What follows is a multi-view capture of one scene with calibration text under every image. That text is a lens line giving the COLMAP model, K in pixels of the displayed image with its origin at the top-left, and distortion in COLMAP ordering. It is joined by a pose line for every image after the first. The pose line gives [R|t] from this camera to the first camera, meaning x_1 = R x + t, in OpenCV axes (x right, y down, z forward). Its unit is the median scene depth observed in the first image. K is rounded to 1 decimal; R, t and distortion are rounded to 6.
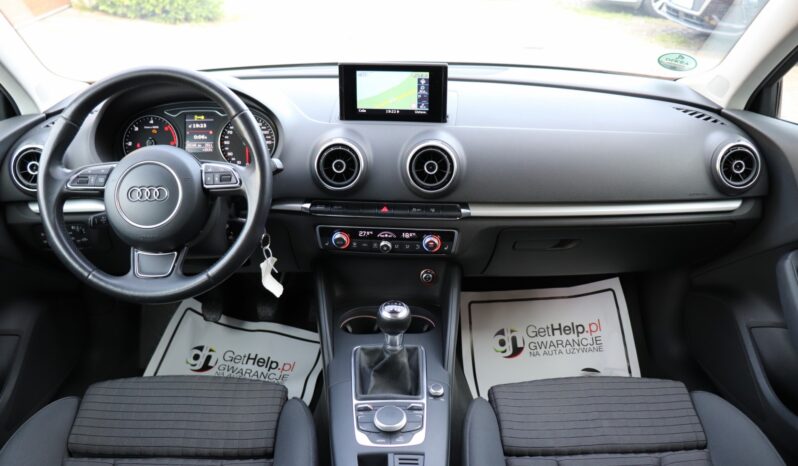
lens RADIAL K [[657.0, 0, 392.9], [0, 657.0, 231.2], [0, 0, 1]] dist [-0.182064, 0.166676]
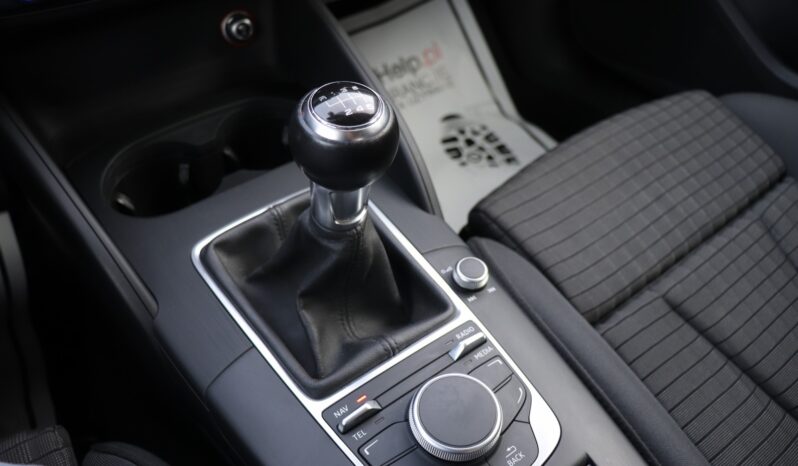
lens RADIAL K [[652.7, 0, 393.0], [0, 652.7, 227.4], [0, 0, 1]] dist [-0.173769, 0.151732]
pose [[0.807844, -0.396106, 0.436450, -0.118358], [0.218528, 0.889018, 0.402359, 0.042859], [-0.547389, -0.229667, 0.804748, 0.627881]]
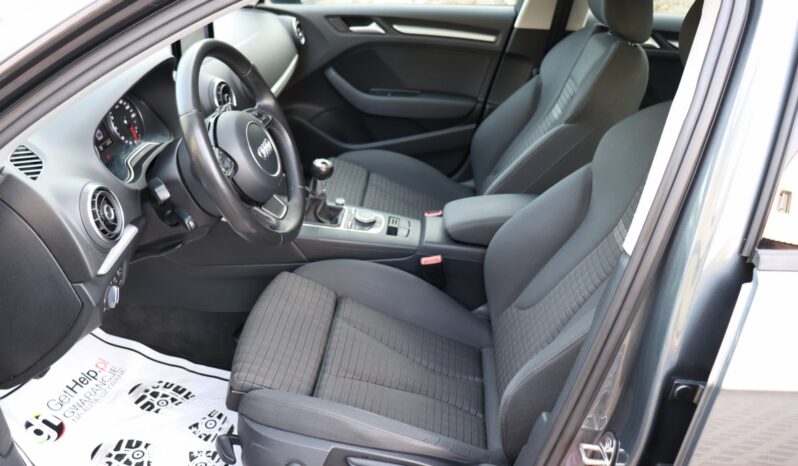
lens RADIAL K [[652.7, 0, 393.0], [0, 652.7, 227.4], [0, 0, 1]] dist [-0.173769, 0.151732]
pose [[0.092244, -0.468196, 0.878796, -1.187878], [0.344763, 0.842987, 0.412930, -0.276410], [-0.934146, 0.264886, 0.239178, 0.456531]]
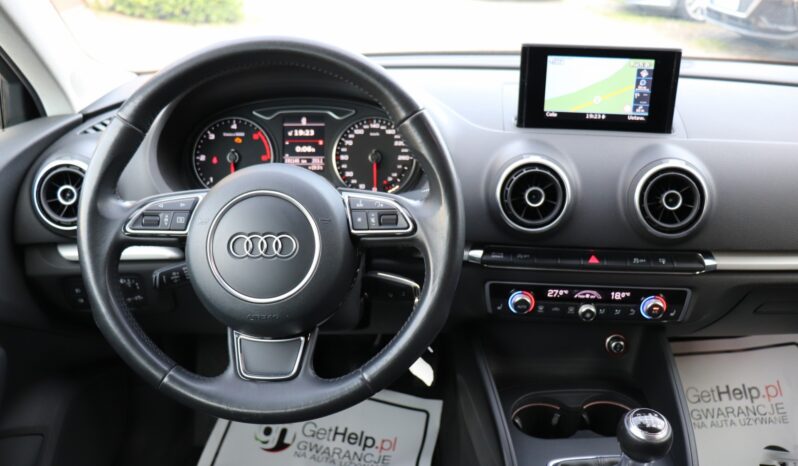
lens RADIAL K [[652.7, 0, 393.0], [0, 652.7, 227.4], [0, 0, 1]] dist [-0.173769, 0.151732]
pose [[0.999950, 0.003663, -0.009255, -0.210391], [-0.003798, 0.999886, -0.014628, -0.055237], [0.009200, 0.014663, 0.999850, 0.324409]]
